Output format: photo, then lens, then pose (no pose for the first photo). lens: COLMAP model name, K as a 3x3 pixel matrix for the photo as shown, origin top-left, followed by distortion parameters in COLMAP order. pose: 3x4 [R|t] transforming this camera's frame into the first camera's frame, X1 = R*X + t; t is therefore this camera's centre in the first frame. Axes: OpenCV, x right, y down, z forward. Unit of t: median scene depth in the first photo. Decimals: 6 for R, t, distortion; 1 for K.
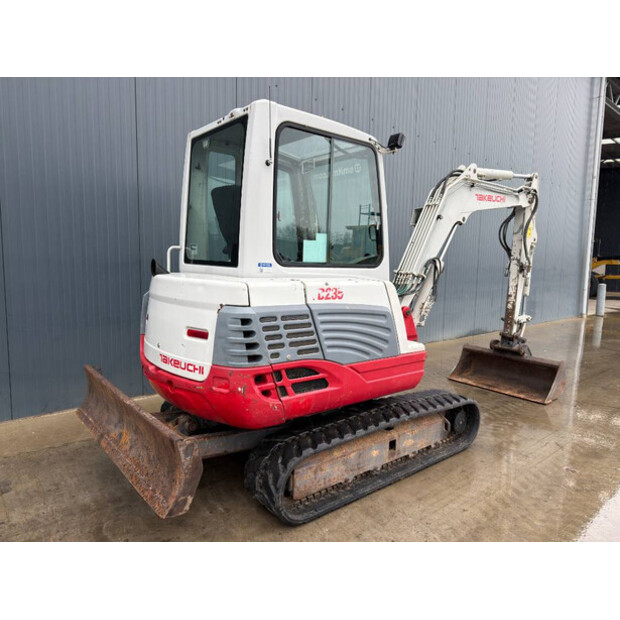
lens RADIAL K [[435.9, 0, 310.0], [0, 435.9, 310.0], [0, 0, 1]] dist [0.057293, -0.074399]
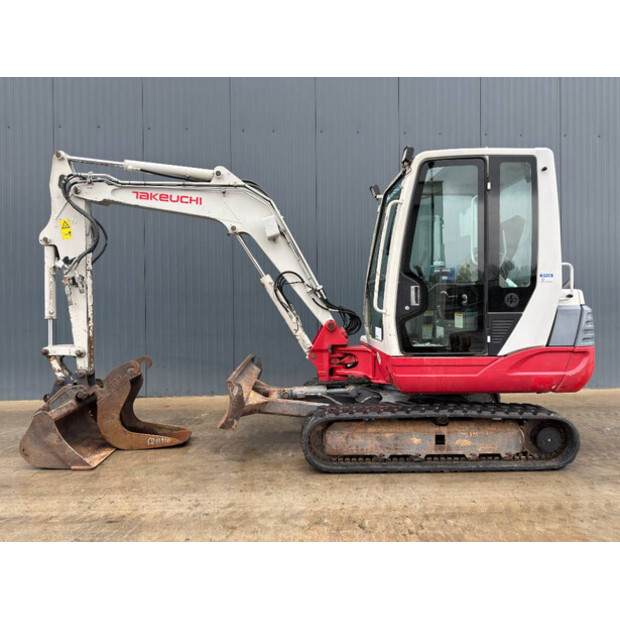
lens RADIAL K [[435.9, 0, 310.0], [0, 435.9, 310.0], [0, 0, 1]] dist [0.057293, -0.074399]
pose [[0.788462, -0.021126, -0.614720, 0.634673], [-0.042198, 0.995197, -0.088326, 0.104105], [0.613634, 0.095581, 0.783784, -0.082197]]
